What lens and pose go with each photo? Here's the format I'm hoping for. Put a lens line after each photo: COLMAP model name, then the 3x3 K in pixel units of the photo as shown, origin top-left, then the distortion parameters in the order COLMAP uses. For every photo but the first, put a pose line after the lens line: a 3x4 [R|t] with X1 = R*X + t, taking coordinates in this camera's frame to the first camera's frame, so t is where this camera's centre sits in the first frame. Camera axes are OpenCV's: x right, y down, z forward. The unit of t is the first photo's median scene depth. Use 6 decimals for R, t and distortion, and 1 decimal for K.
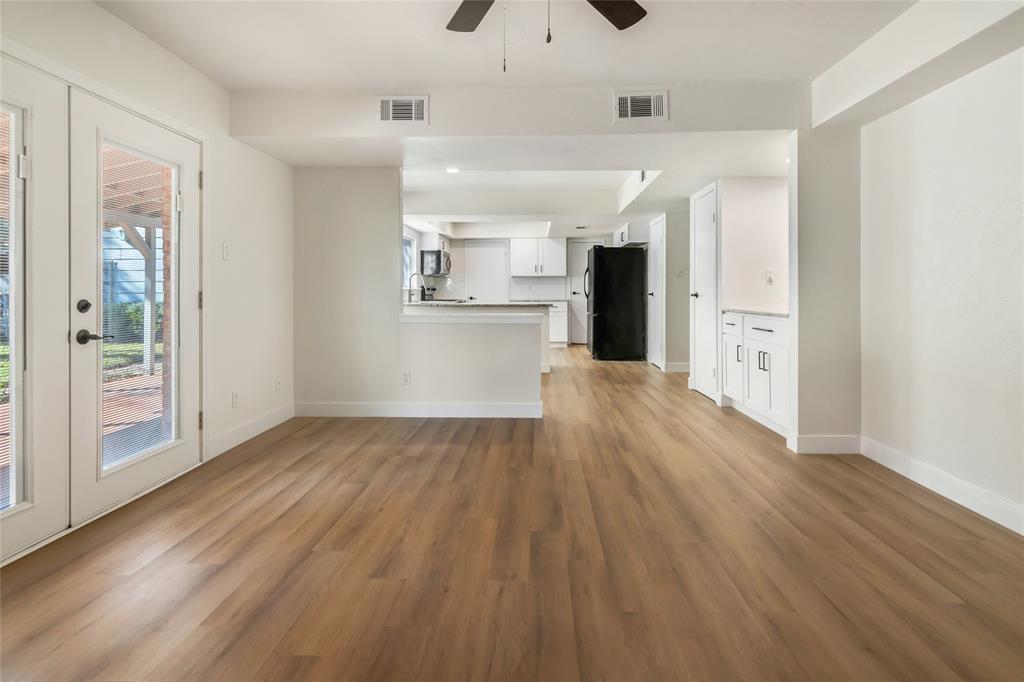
lens RADIAL K [[498.6, 0, 515.5], [0, 498.6, 293.0], [0, 0, 1]] dist [0.001373, 0.000436]
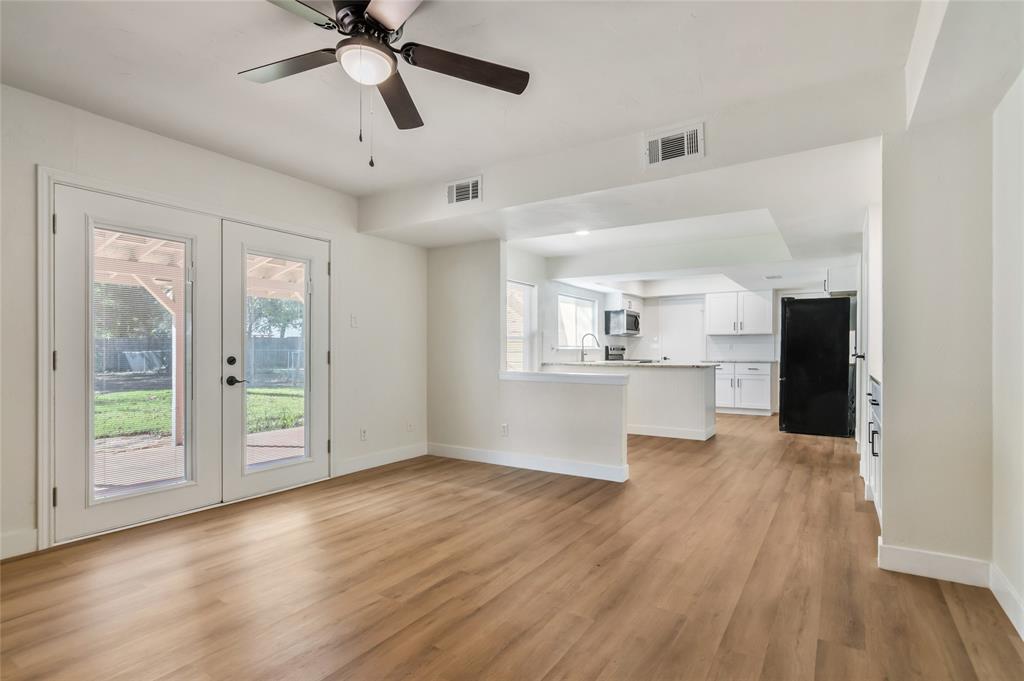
lens RADIAL K [[499.8, 0, 512.9], [0, 499.8, 353.6], [0, 0, 1]] dist [-0.000441, 0.000073]
pose [[0.865469, 0.003625, -0.500949, 0.455450], [-0.002731, 0.999993, 0.002518, -0.001304], [0.500955, -0.000812, 0.865473, 0.071624]]
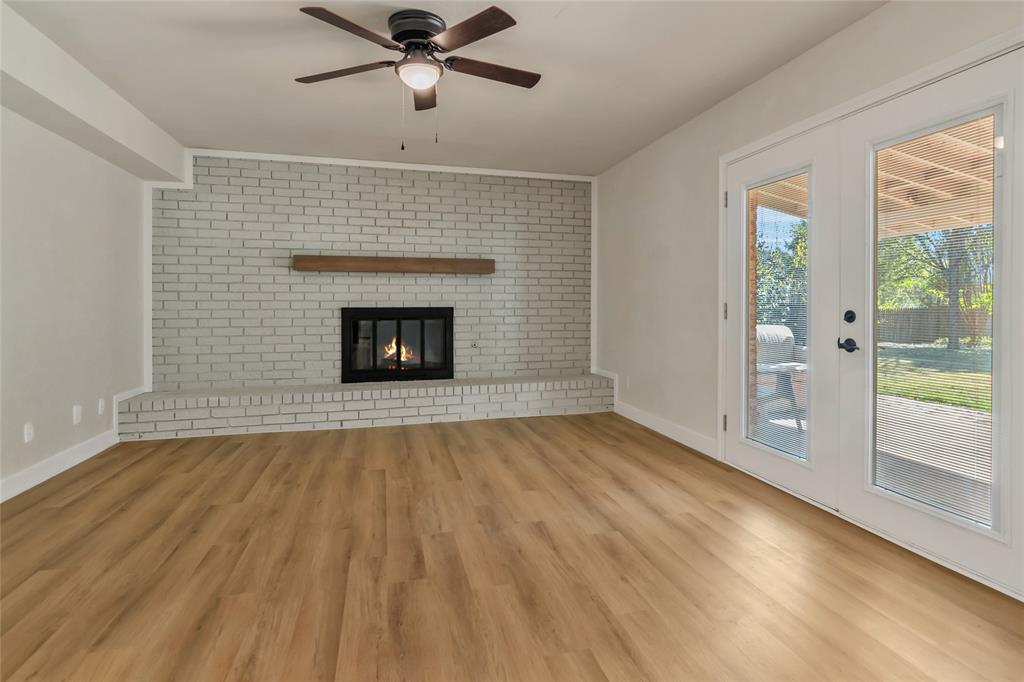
lens RADIAL K [[526.0, 0, 529.8], [0, 526.0, 306.7], [0, 0, 1]] dist [0.000499, -0.000062]
pose [[-0.949291, 0.002714, -0.314388, 0.099199], [0.001339, 0.999989, 0.004590, -0.001943], [0.314397, 0.003937, -0.949283, 1.291506]]
